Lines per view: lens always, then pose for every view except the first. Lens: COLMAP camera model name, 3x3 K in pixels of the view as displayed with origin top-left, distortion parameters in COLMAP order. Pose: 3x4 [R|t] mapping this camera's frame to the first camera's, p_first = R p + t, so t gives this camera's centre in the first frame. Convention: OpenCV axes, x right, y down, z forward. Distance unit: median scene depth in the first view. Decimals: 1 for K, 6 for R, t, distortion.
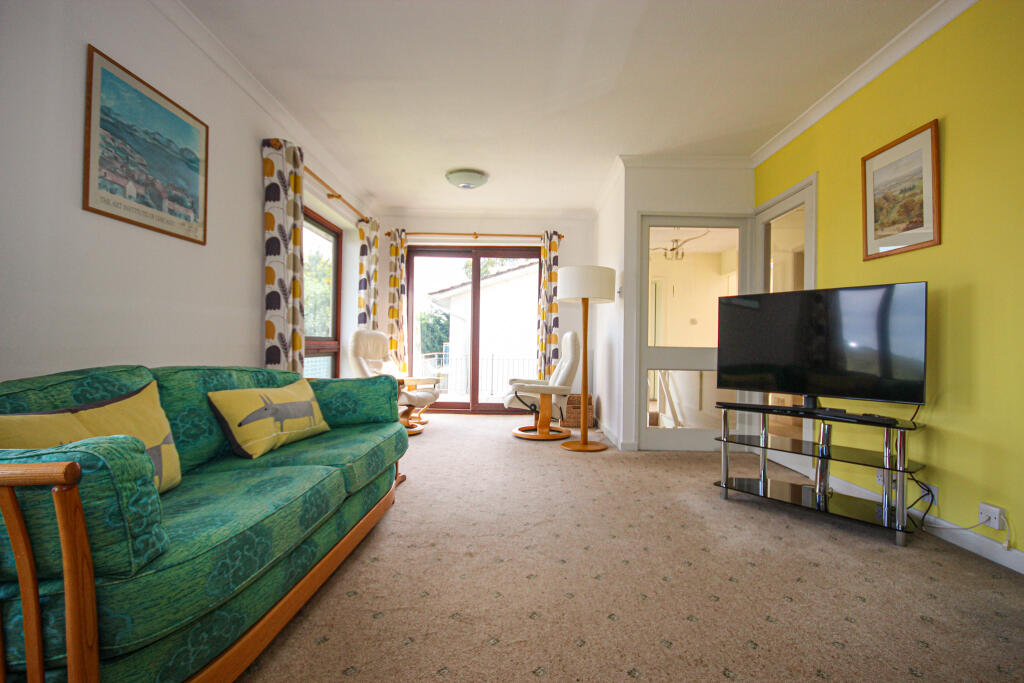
lens RADIAL K [[471.1, 0, 516.8], [0, 471.1, 345.3], [0, 0, 1]] dist [0.000829, -0.005599]
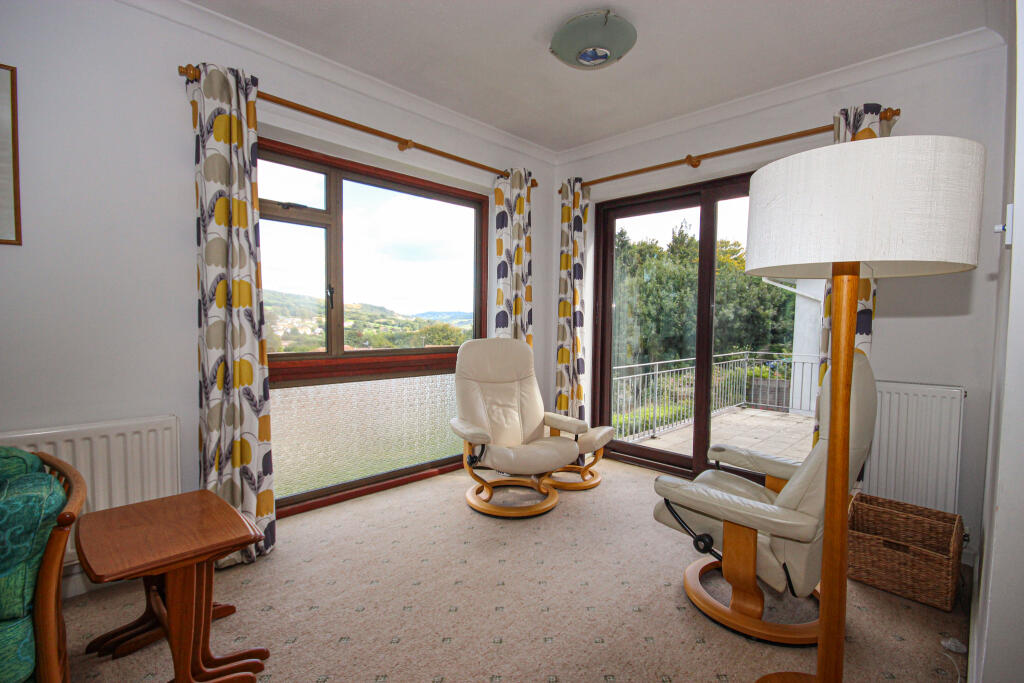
lens RADIAL K [[471.1, 0, 516.8], [0, 471.1, 345.3], [0, 0, 1]] dist [0.000829, -0.005599]
pose [[0.718447, 0.028809, -0.694985, 0.299949], [0.000591, 0.999116, 0.042027, -0.087392], [0.695581, -0.030605, 0.717795, 0.922631]]
